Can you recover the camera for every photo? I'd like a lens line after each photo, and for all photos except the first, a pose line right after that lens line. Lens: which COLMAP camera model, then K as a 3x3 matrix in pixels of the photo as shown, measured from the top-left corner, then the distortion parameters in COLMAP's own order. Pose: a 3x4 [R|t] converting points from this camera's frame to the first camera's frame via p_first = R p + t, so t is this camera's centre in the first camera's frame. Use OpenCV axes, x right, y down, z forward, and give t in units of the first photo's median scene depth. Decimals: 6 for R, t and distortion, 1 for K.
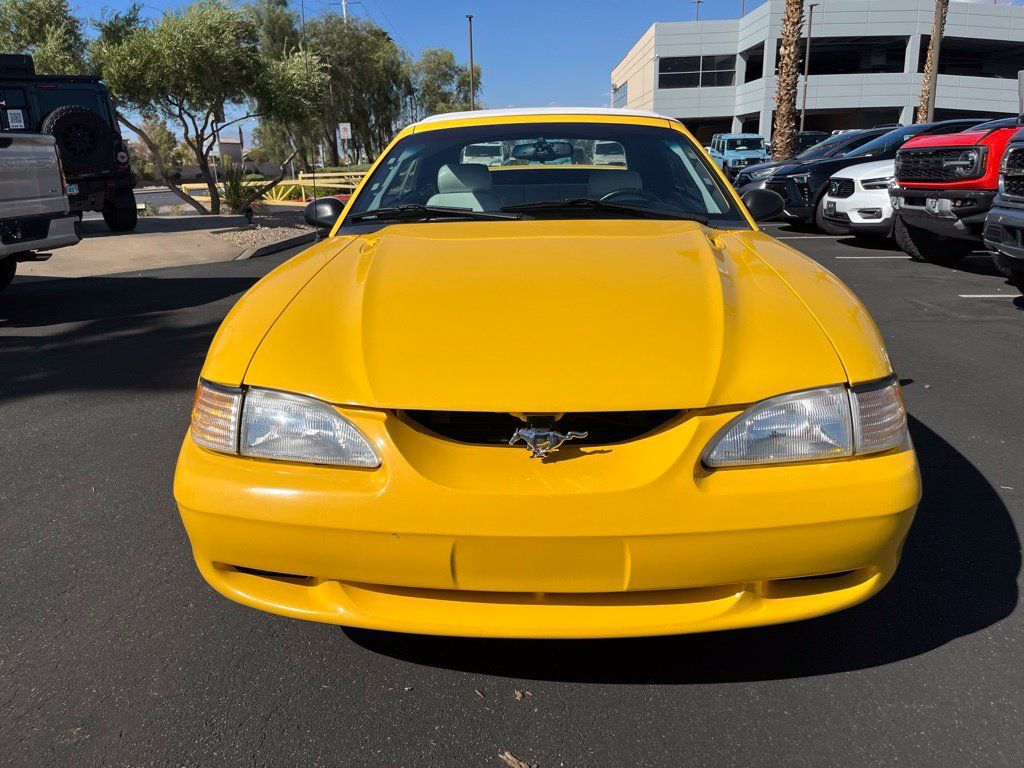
lens RADIAL K [[799.5, 0, 518.1], [0, 799.5, 382.4], [0, 0, 1]] dist [0.082635, -0.127267]
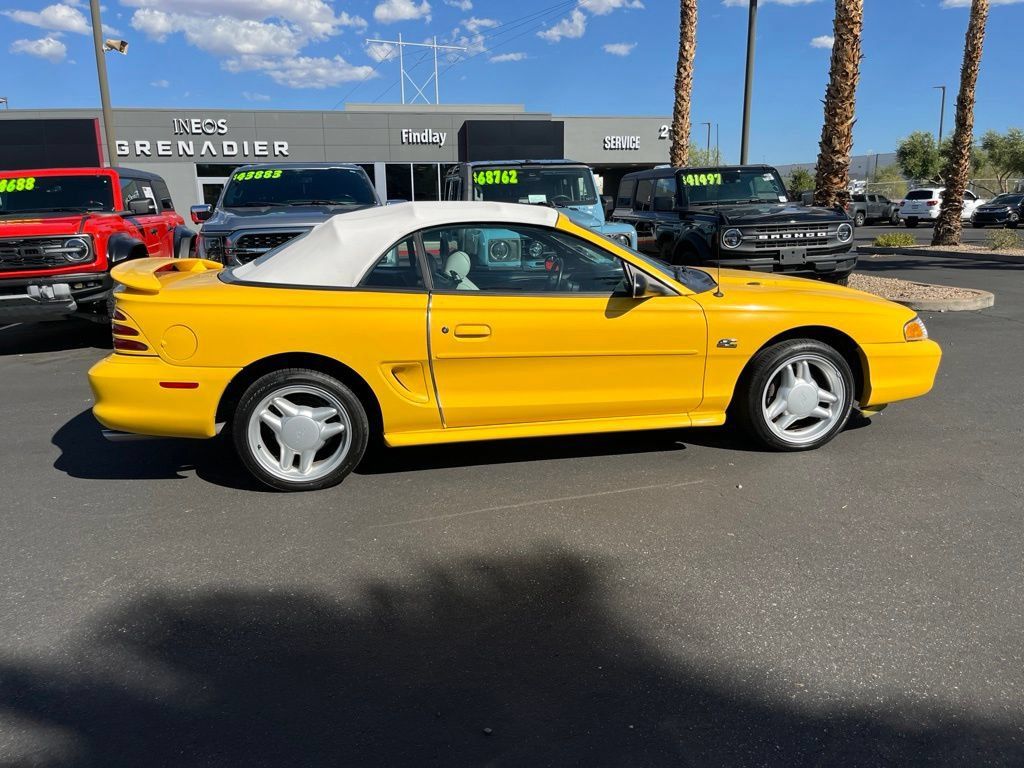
lens RADIAL K [[799.5, 0, 518.1], [0, 799.5, 382.4], [0, 0, 1]] dist [0.082635, -0.127267]
pose [[-0.223855, -0.181273, 0.957616, -0.258045], [0.287007, 0.926721, 0.242517, -0.076045], [-0.931405, 0.329131, -0.155425, 0.256480]]
